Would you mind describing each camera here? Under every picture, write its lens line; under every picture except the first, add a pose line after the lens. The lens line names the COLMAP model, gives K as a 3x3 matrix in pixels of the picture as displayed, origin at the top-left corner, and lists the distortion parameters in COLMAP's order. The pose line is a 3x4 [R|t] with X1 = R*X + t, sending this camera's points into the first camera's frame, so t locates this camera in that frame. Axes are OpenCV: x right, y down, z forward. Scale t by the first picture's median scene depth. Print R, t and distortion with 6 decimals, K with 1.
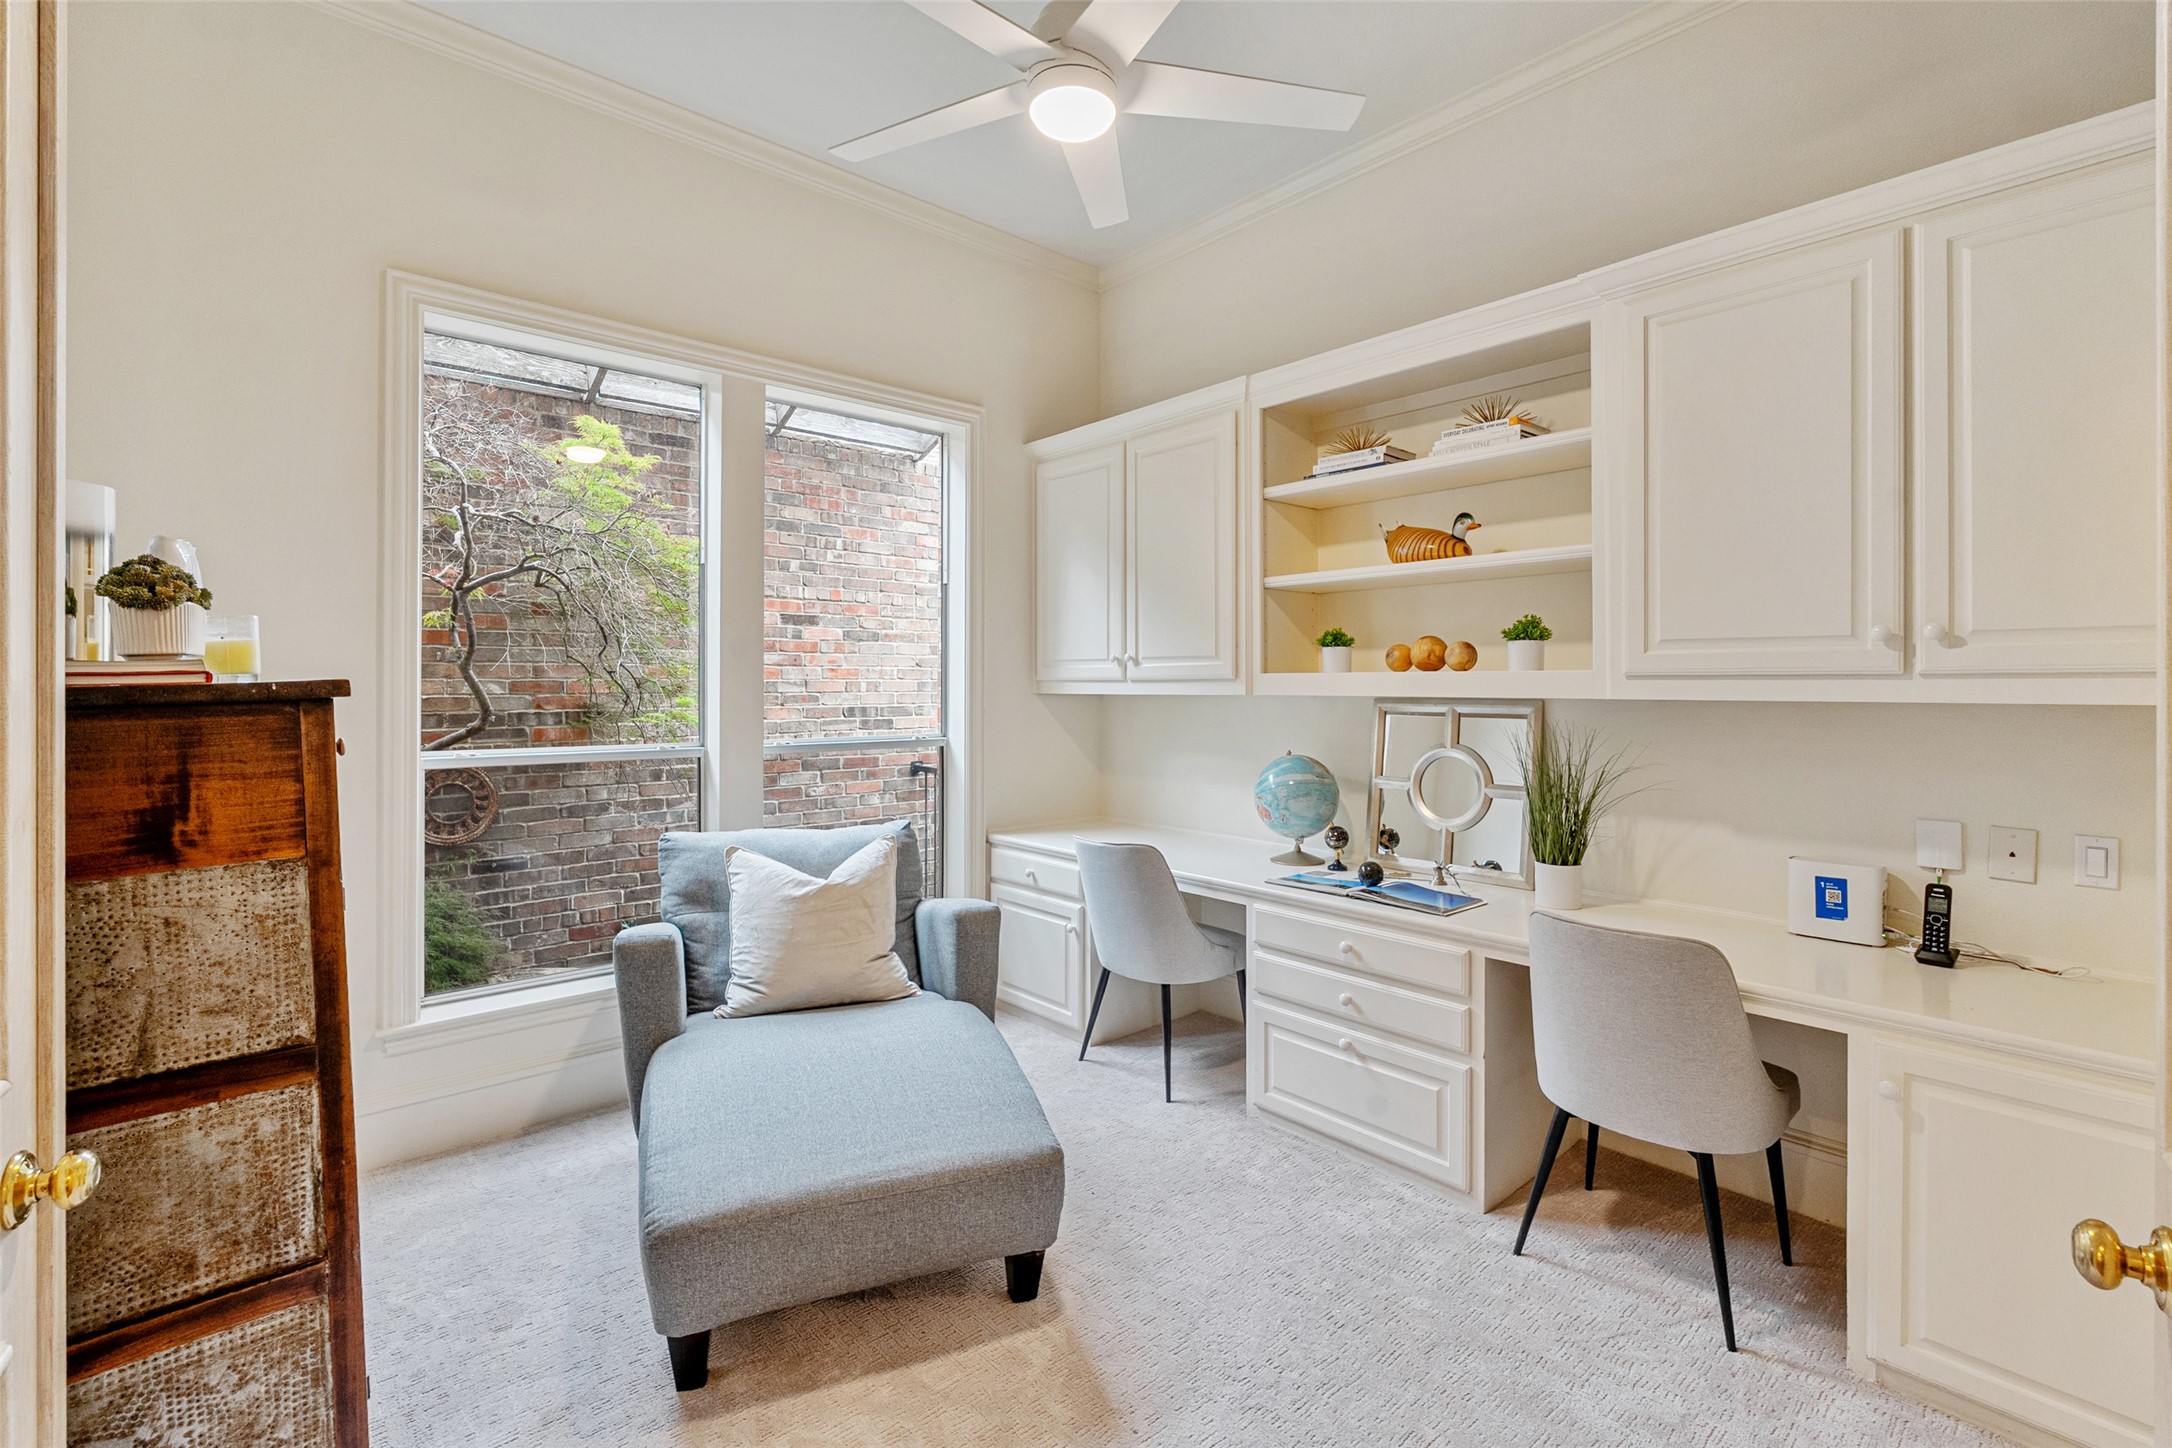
lens RADIAL K [[958.5, 0, 1088.0], [0, 958.5, 684.1], [0, 0, 1]] dist [-0.000837, -0.000134]
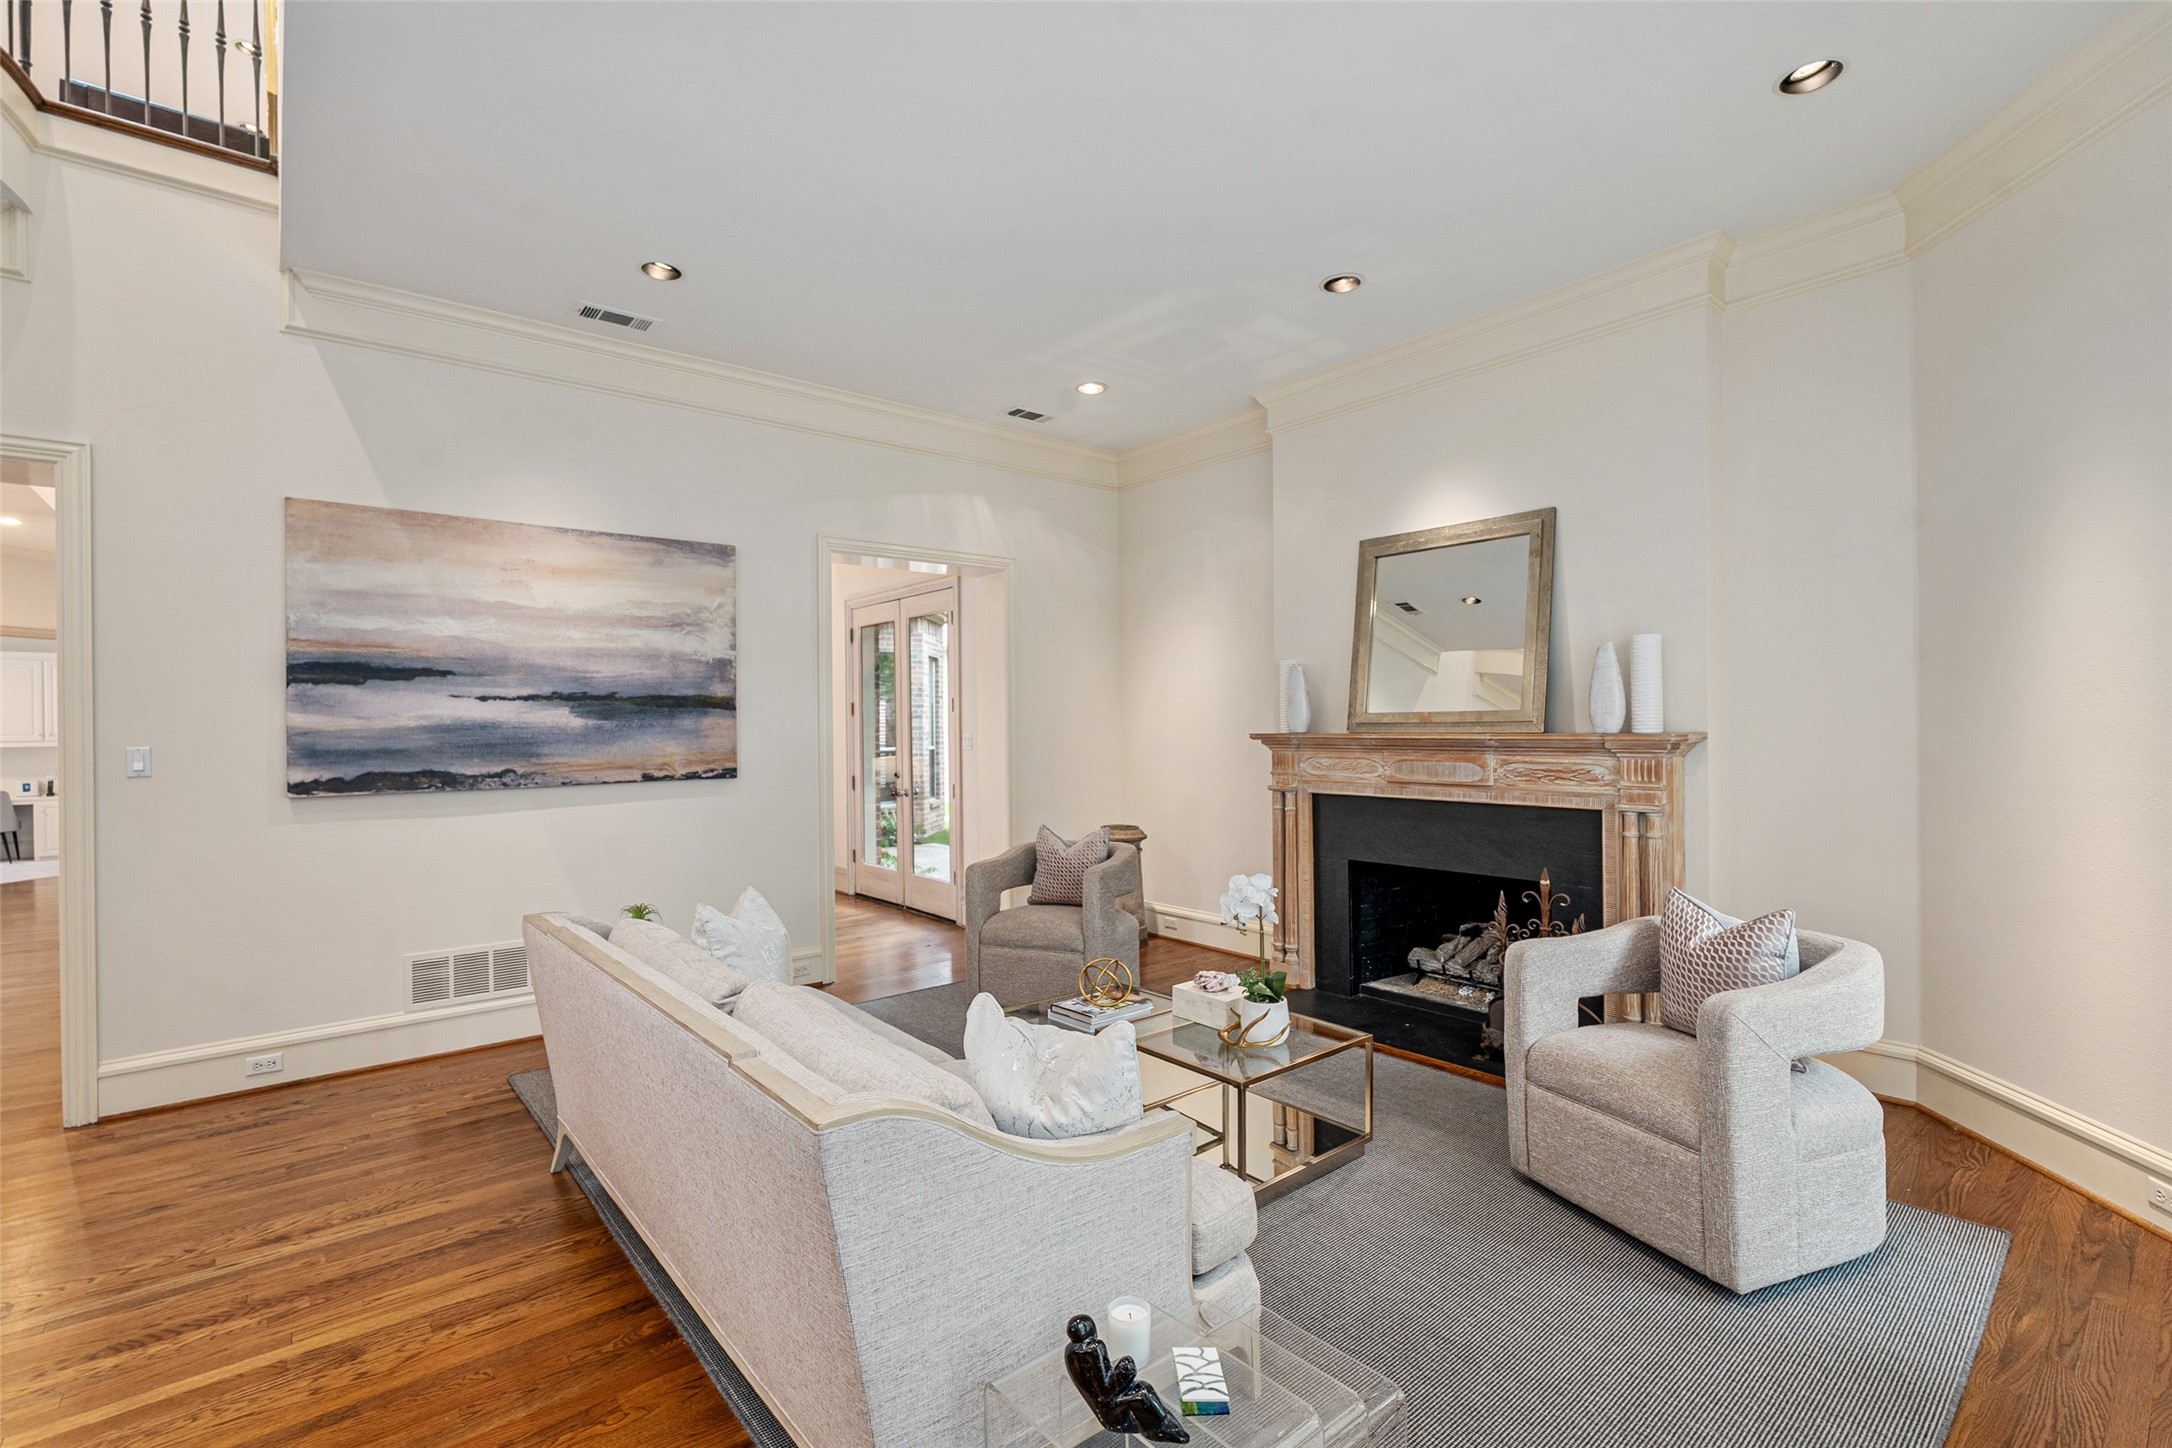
lens RADIAL K [[988.6, 0, 1086.0], [0, 988.6, 724.0], [0, 0, 1]] dist [-0.001770, -0.000306]
pose [[0.038109, -0.001986, 0.999272, -4.230088], [0.009922, 0.999949, 0.001609, -0.055481], [-0.999224, 0.009853, 0.038127, -4.805405]]
